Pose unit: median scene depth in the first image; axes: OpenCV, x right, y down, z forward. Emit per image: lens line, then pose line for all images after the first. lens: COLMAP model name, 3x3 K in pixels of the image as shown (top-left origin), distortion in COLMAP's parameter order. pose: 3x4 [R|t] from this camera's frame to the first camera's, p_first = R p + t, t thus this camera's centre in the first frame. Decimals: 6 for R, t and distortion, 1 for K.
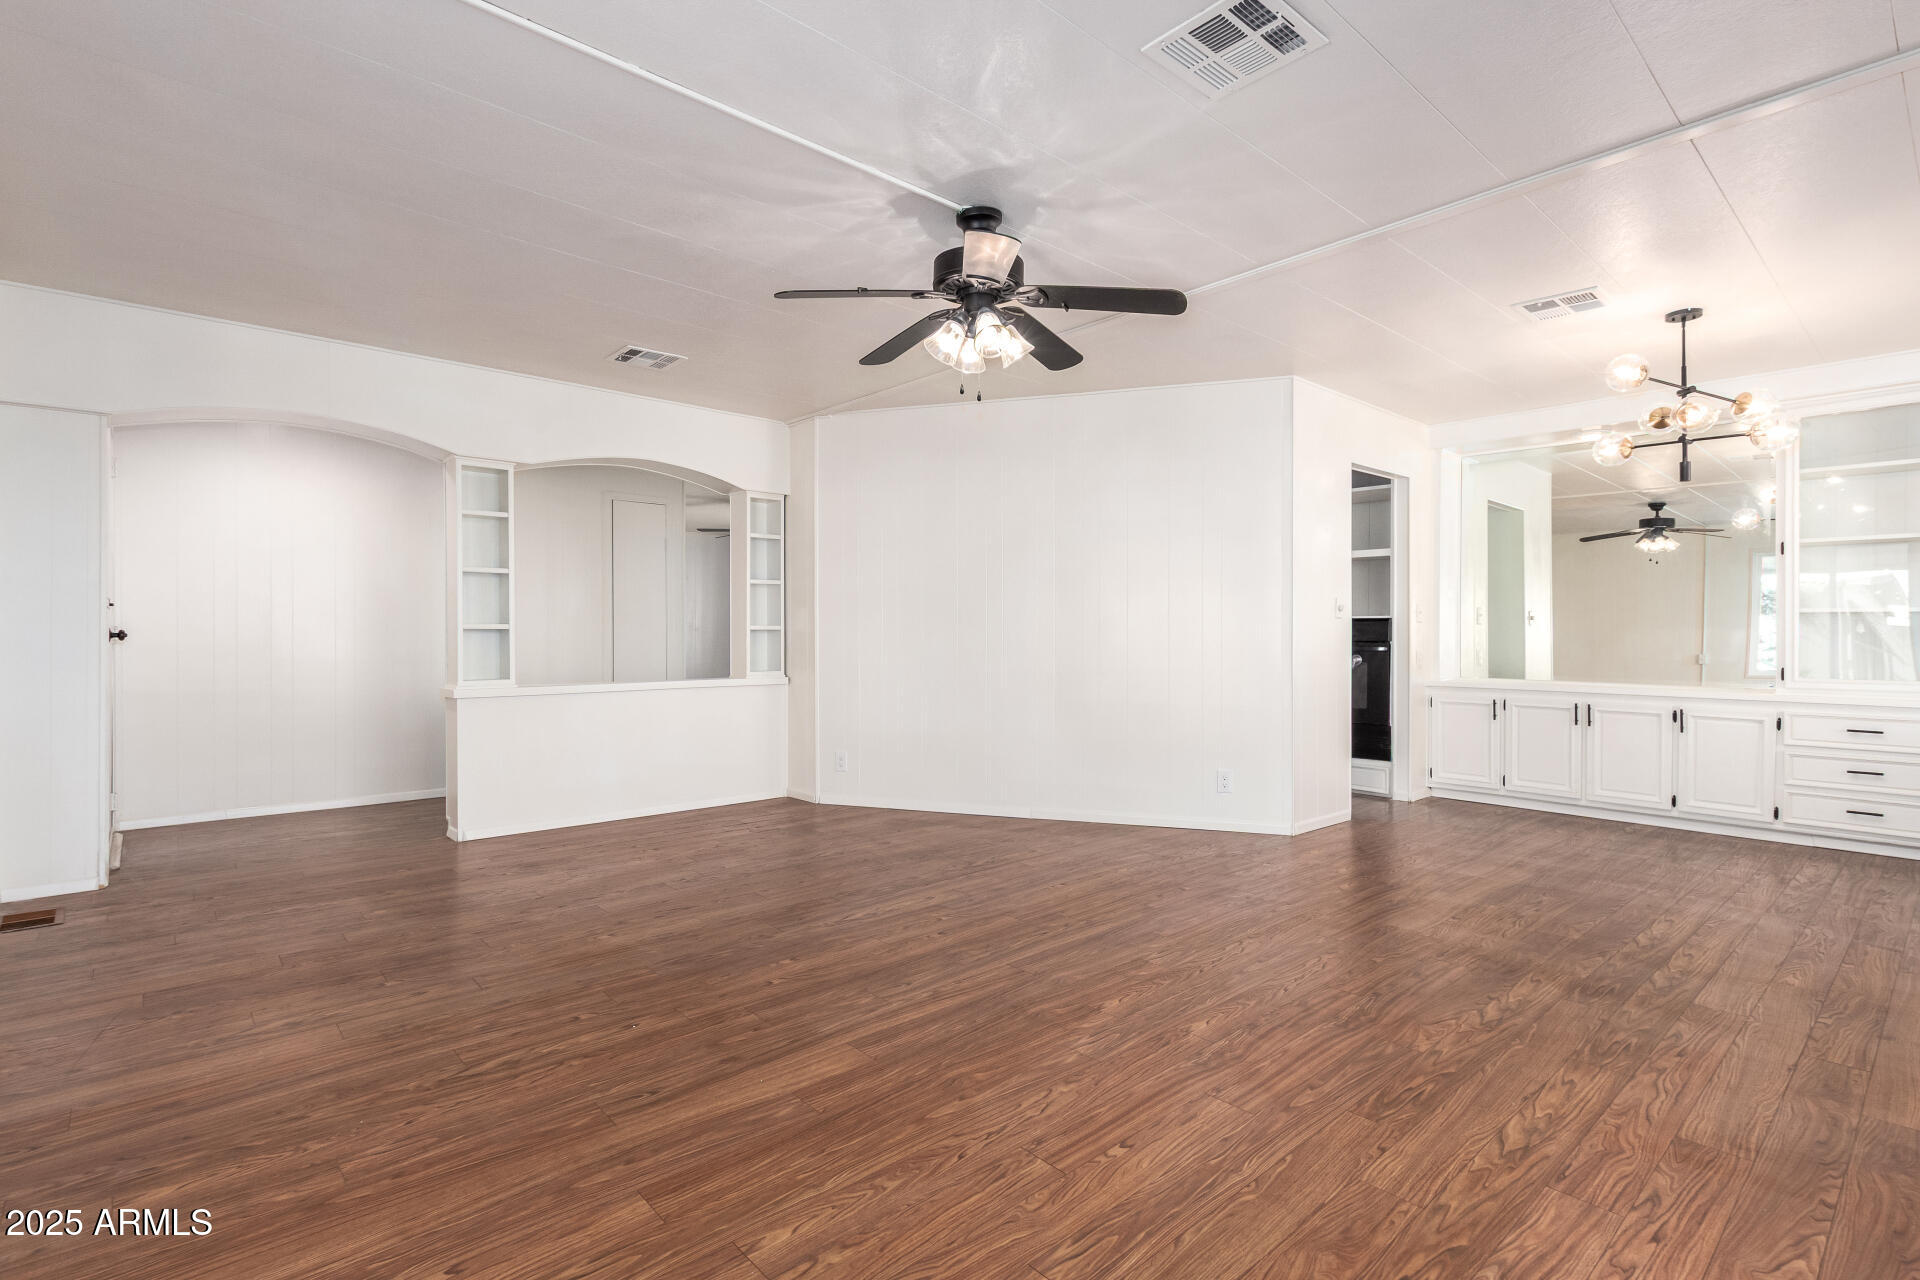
lens RADIAL K [[924.0, 0, 967.3], [0, 924.0, 646.2], [0, 0, 1]] dist [0.017802, -0.008038]
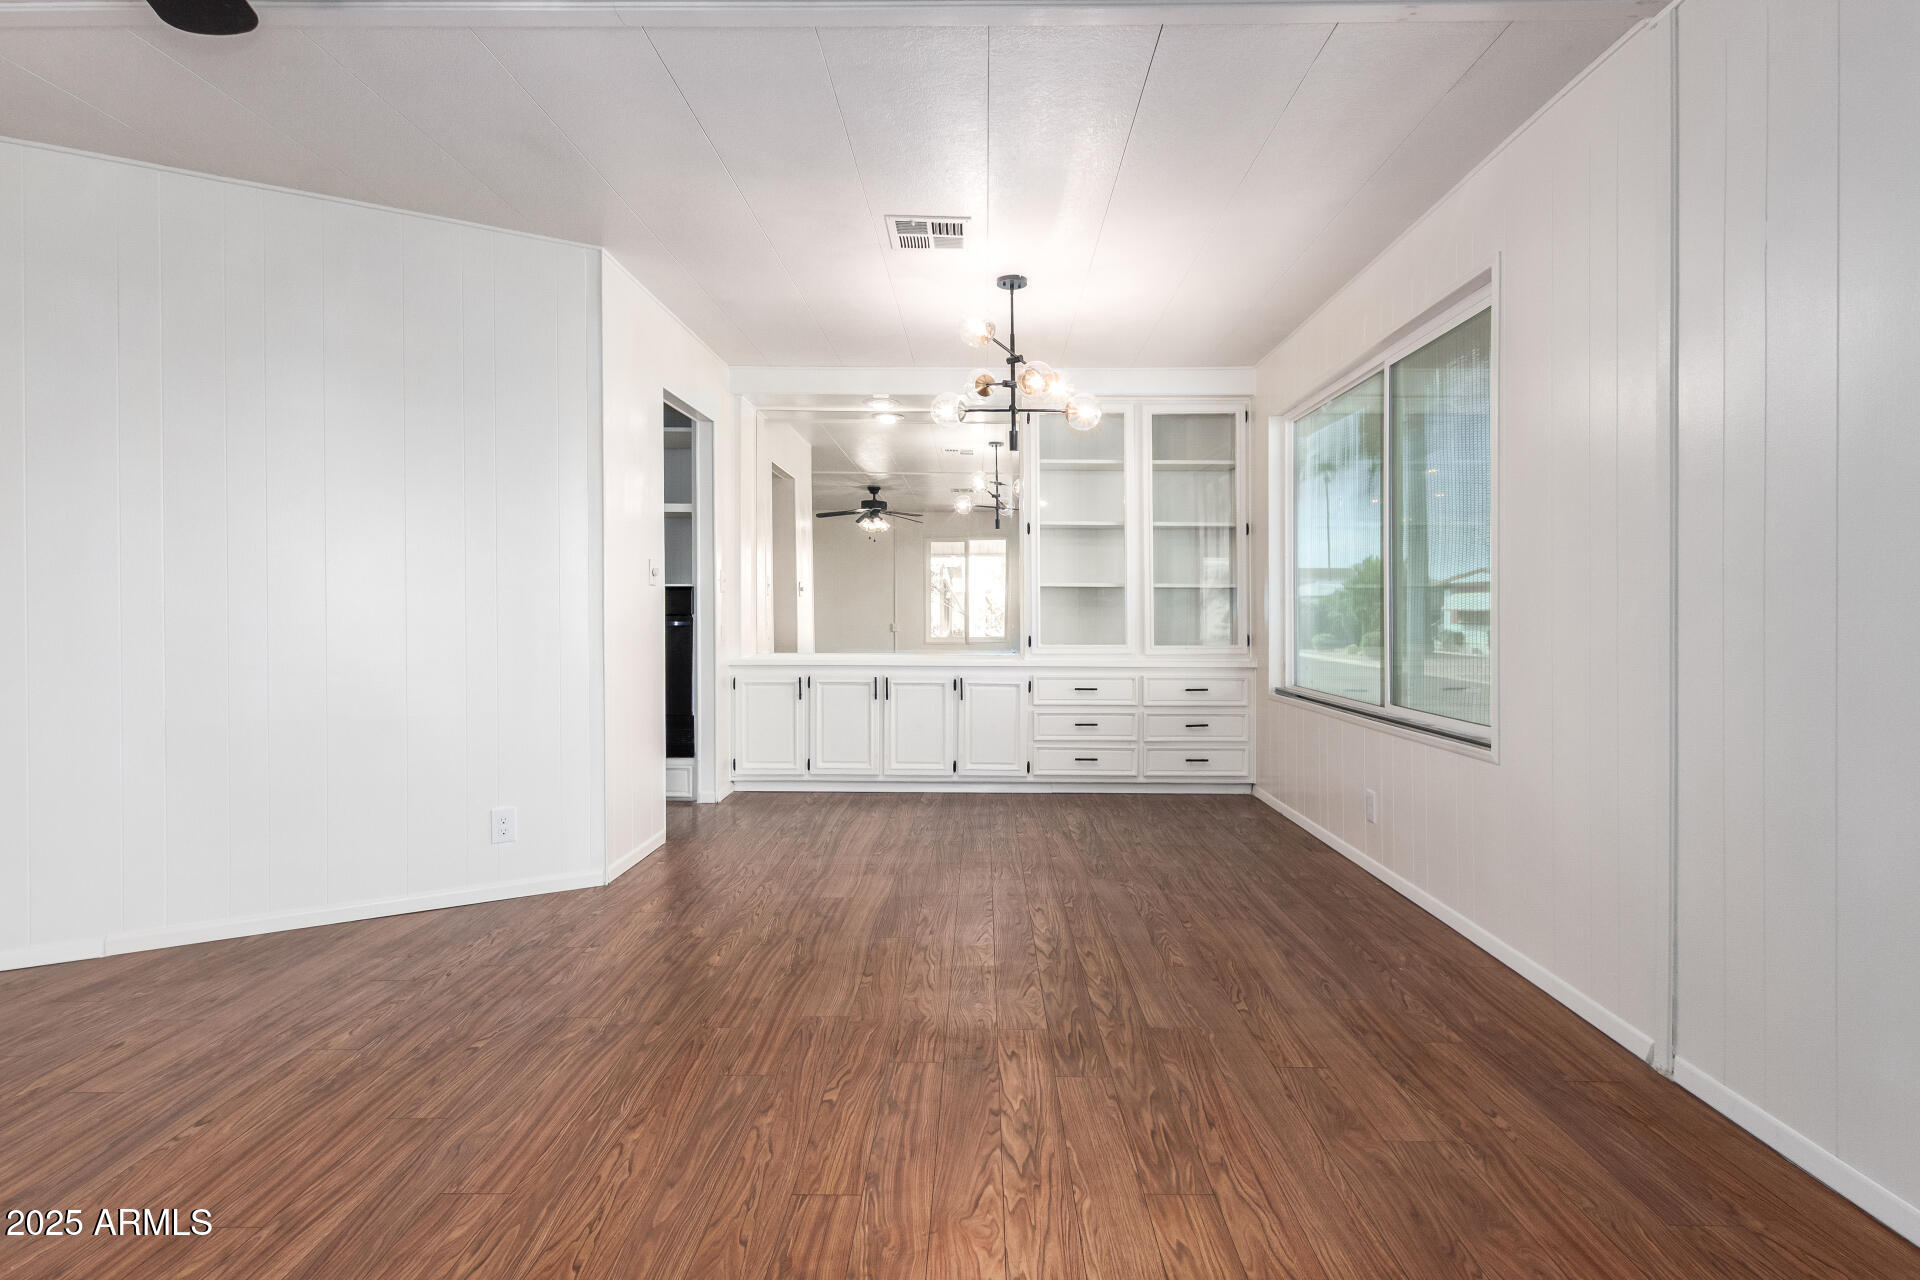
lens RADIAL K [[924.0, 0, 977.9], [0, 924.0, 616.1], [0, 0, 1]] dist [0.017802, -0.008038]
pose [[0.674505, -0.010206, 0.738200, 0.019375], [0.010792, 0.999934, 0.003963, -0.006875], [-0.738191, 0.005293, 0.674571, 0.371406]]
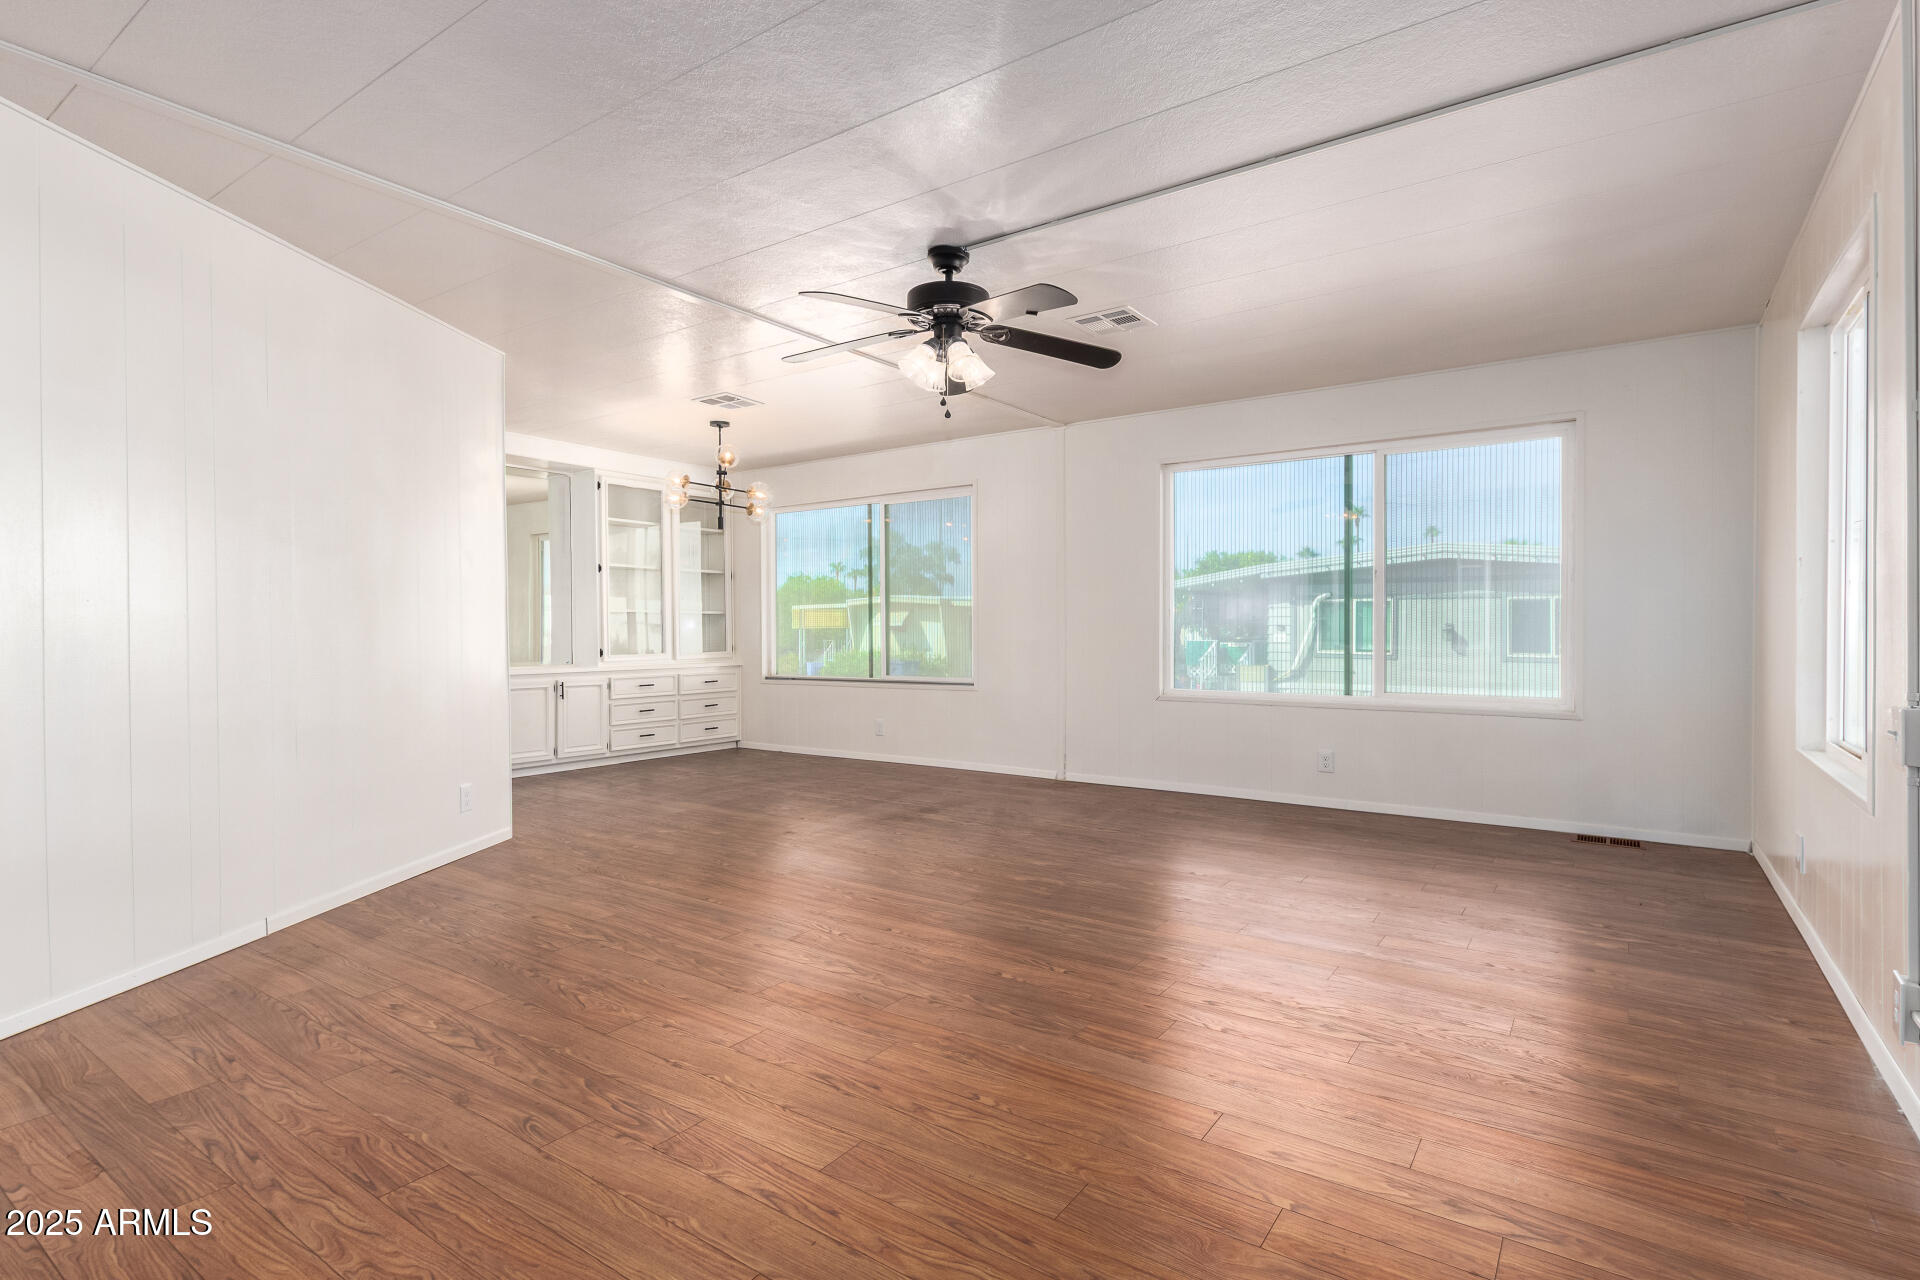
lens RADIAL K [[924.0, 0, 932.0], [0, 924.0, 631.7], [0, 0, 1]] dist [0.017802, -0.008038]
pose [[-0.199703, -0.007213, 0.979830, -0.844175], [0.015590, 0.999823, 0.010537, -0.013235], [-0.979732, 0.017380, -0.199556, 0.968700]]
